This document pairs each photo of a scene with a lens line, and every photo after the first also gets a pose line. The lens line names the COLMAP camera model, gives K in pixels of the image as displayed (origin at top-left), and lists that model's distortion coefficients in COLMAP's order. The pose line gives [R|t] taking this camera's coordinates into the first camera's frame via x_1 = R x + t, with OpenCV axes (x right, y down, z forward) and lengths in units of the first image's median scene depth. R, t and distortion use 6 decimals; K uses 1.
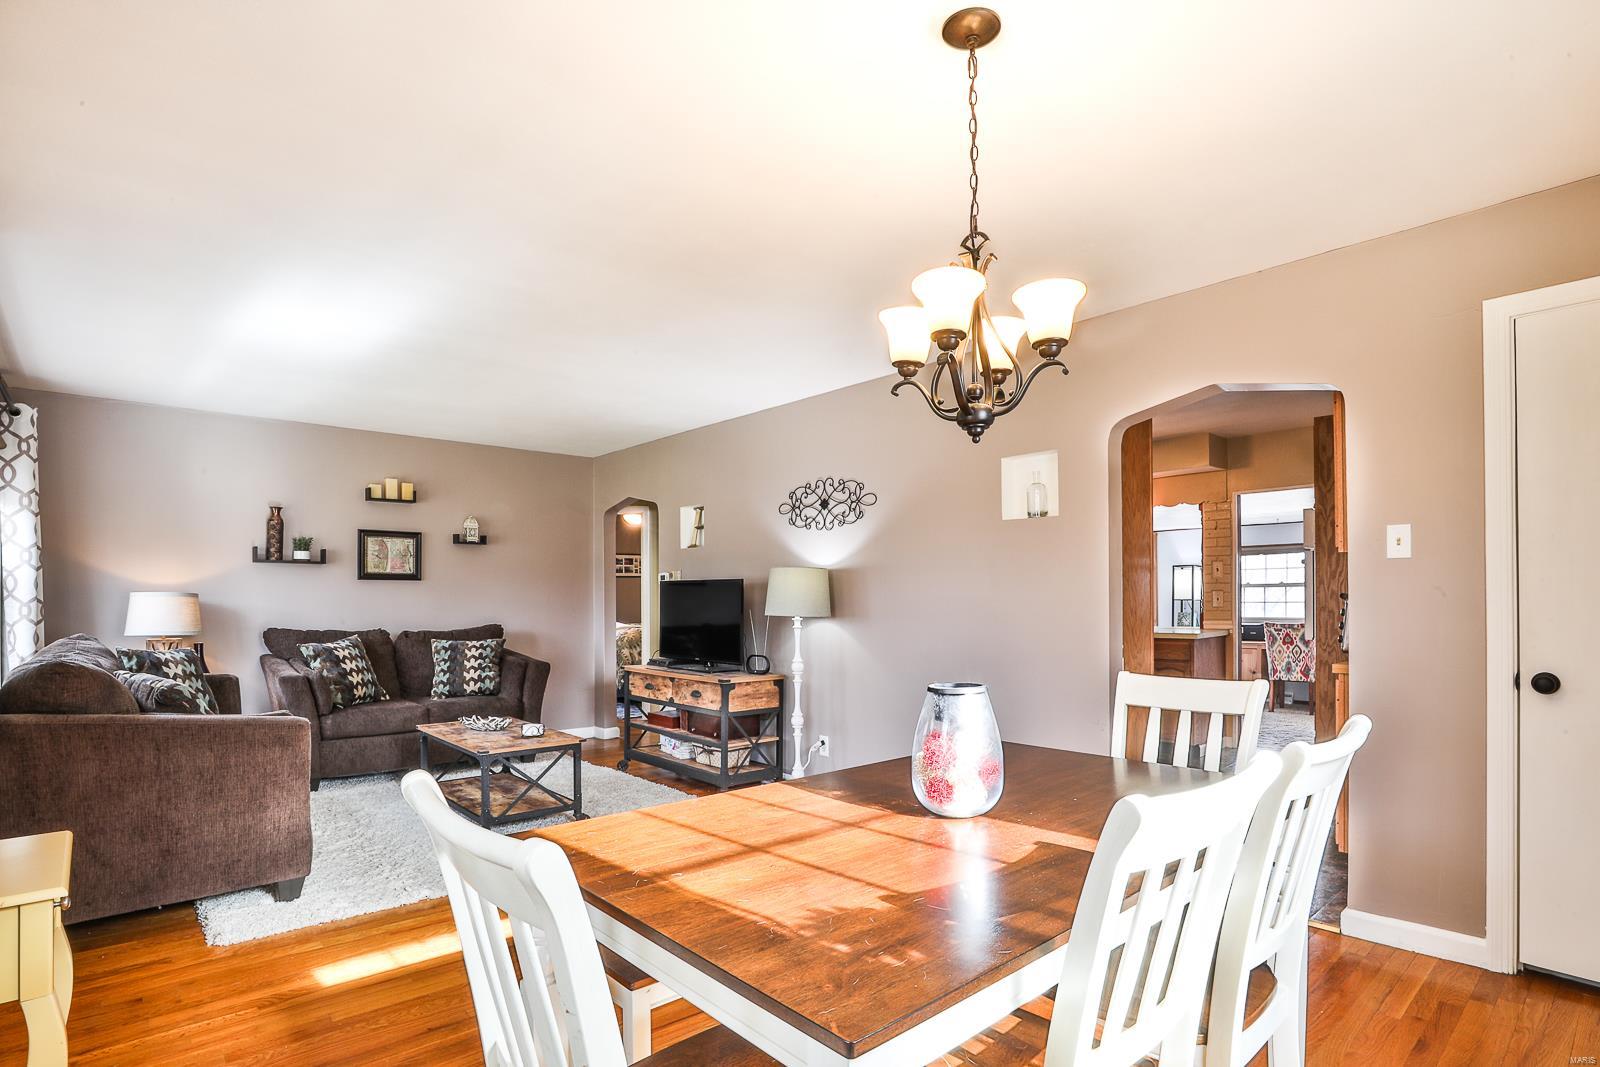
lens RADIAL K [[800.3, 0, 792.7], [0, 800.3, 612.1], [0, 0, 1]] dist [-0.043282, 0.016077]
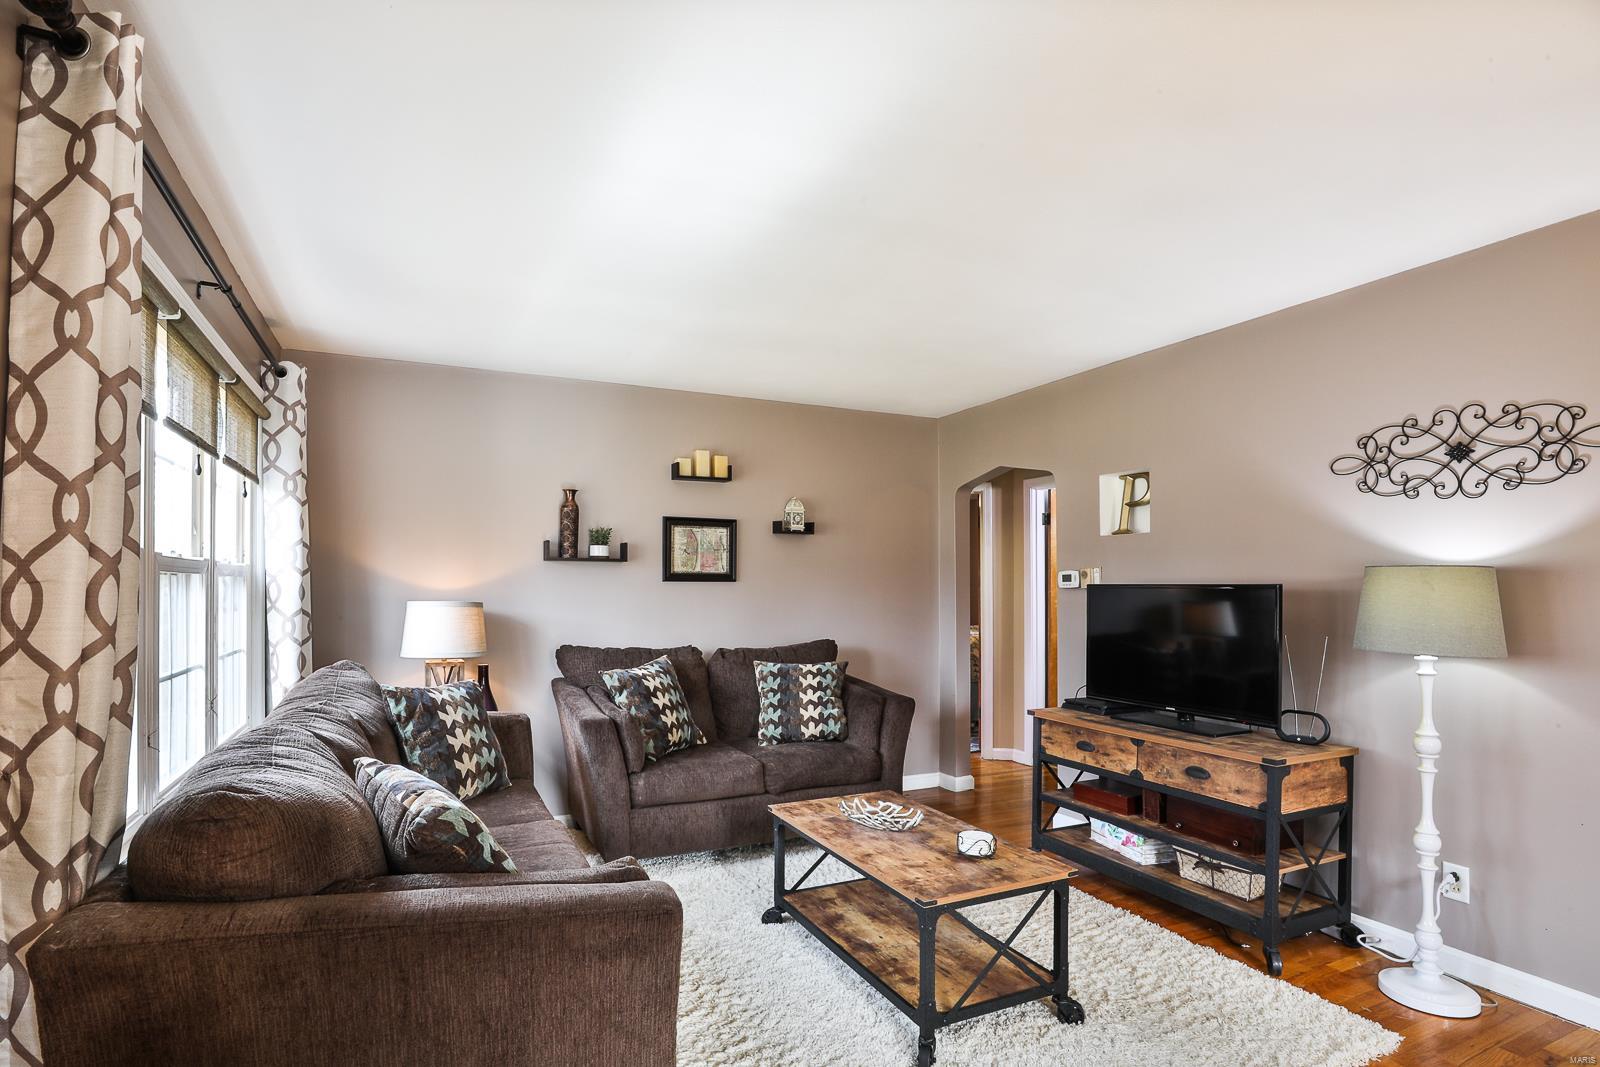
lens RADIAL K [[800.3, 0, 792.7], [0, 800.3, 612.1], [0, 0, 1]] dist [-0.043282, 0.016077]
pose [[0.961265, 0.009441, -0.275464, -0.236148], [-0.006266, 0.999903, 0.012404, -0.024224], [0.275555, -0.010197, 0.961231, 0.314665]]
